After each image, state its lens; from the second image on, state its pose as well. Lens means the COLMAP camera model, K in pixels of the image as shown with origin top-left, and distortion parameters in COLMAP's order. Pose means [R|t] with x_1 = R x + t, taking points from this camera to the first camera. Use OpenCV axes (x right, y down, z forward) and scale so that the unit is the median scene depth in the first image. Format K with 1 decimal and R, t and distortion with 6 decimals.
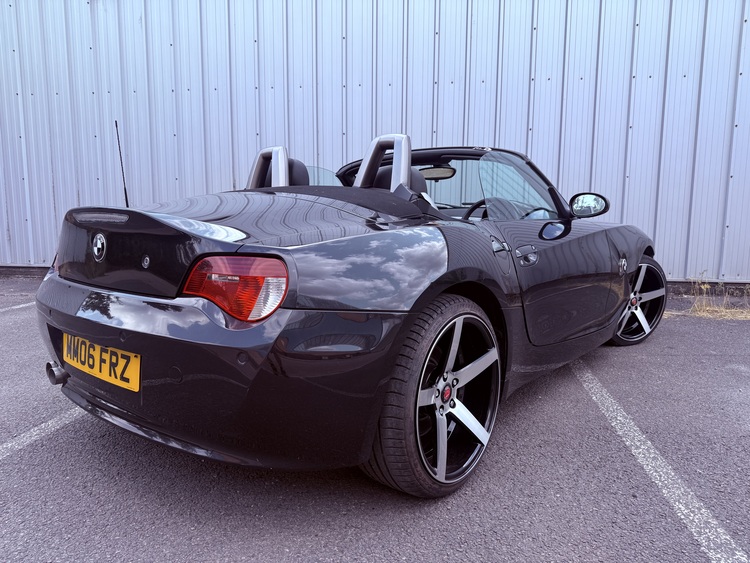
lens RADIAL K [[530.2, 0, 381.5], [0, 530.2, 281.4], [0, 0, 1]] dist [0.005662, -0.011569]
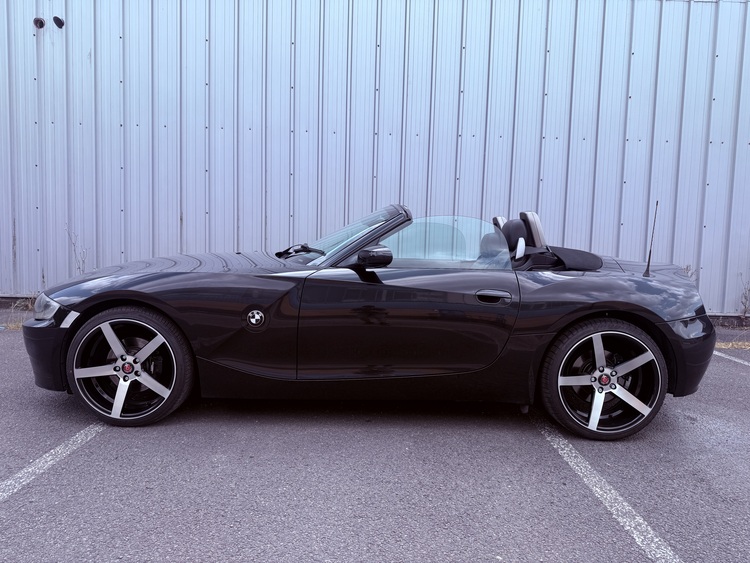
lens RADIAL K [[530.2, 0, 379.5], [0, 530.2, 279.1], [0, 0, 1]] dist [0.005662, -0.011569]
pose [[0.987764, 0.010491, 0.155604, -0.062198], [-0.002528, 0.998681, -0.051284, -0.012398], [-0.155936, 0.050264, 0.986487, -0.085476]]
